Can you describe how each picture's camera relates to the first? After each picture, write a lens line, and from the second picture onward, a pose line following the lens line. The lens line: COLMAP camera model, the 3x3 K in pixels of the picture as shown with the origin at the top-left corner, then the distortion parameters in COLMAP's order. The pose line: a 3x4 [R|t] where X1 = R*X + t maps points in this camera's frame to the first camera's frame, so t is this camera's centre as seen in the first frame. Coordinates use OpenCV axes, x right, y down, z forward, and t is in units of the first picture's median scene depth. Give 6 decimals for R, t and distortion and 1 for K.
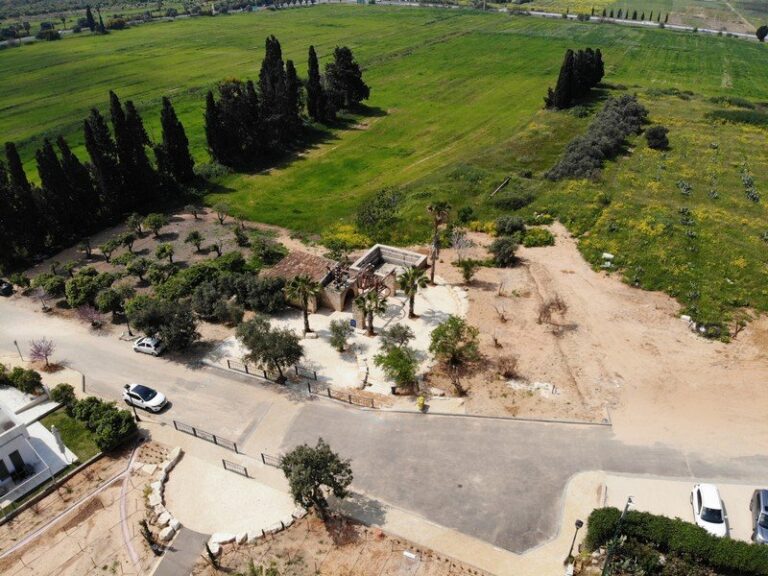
lens RADIAL K [[638.2, 0, 384.0], [0, 638.2, 288.0], [0, 0, 1]] dist [0.099870, -0.001956]
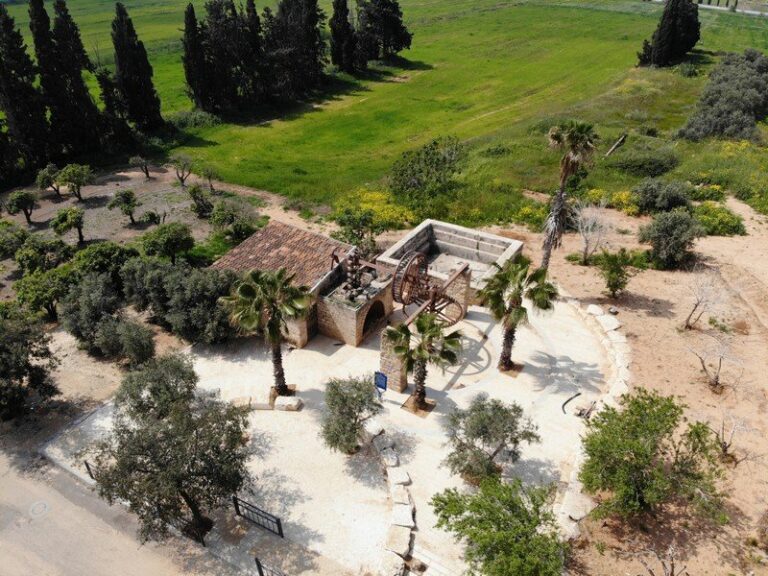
lens RADIAL K [[568.9, 0, 384.0], [0, 568.9, 288.0], [0, 0, 1]] dist [0.069659, -0.189136]
pose [[0.998444, 0.041050, -0.037737, -0.026253], [-0.040801, 0.999140, 0.007354, -0.010119], [0.038006, -0.005803, 0.999261, 0.467983]]
